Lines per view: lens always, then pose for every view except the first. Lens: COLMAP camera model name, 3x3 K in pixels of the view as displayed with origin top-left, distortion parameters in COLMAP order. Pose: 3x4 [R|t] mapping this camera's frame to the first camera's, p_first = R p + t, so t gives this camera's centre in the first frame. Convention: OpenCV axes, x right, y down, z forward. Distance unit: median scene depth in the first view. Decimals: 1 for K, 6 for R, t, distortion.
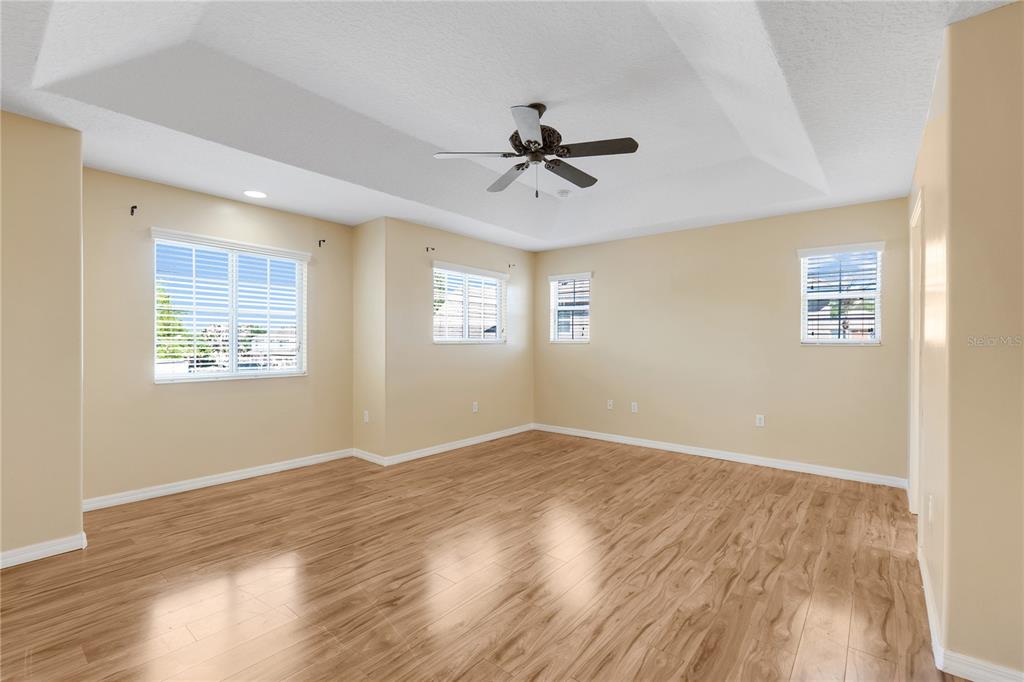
lens RADIAL K [[445.5, 0, 512.2], [0, 445.5, 341.2], [0, 0, 1]] dist [0.000056, -0.000159]
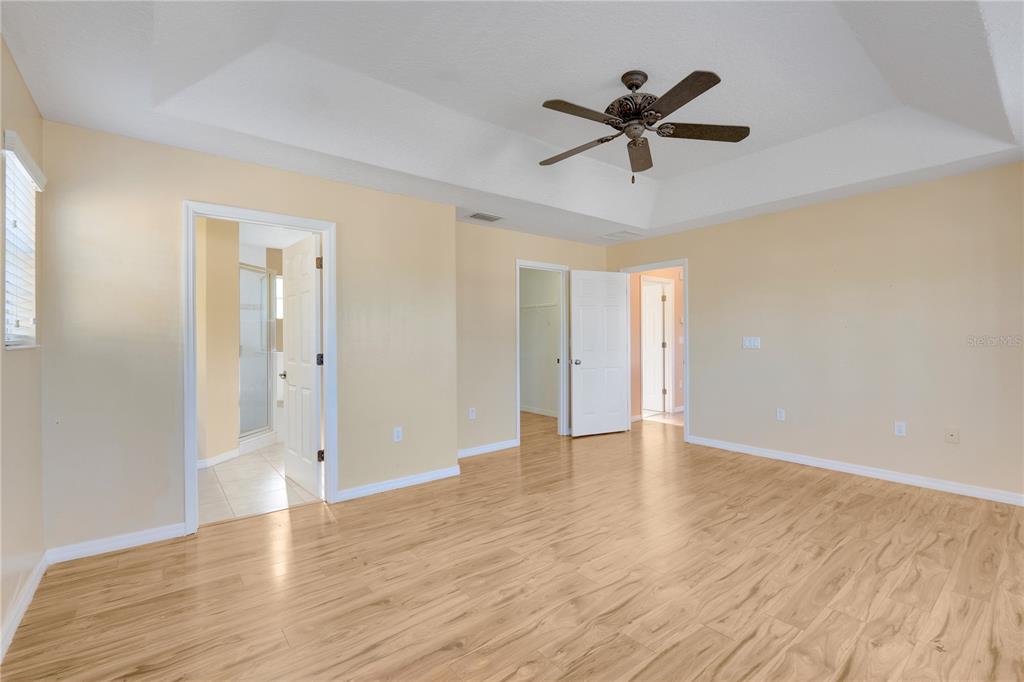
lens RADIAL K [[445.5, 0, 511.3], [0, 445.5, 337.3], [0, 0, 1]] dist [0.000056, -0.000159]
pose [[-0.977663, 0.001098, 0.210174, 0.103869], [0.001940, 0.999991, 0.003800, -0.003671], [-0.210168, 0.004123, -0.977657, 1.840143]]
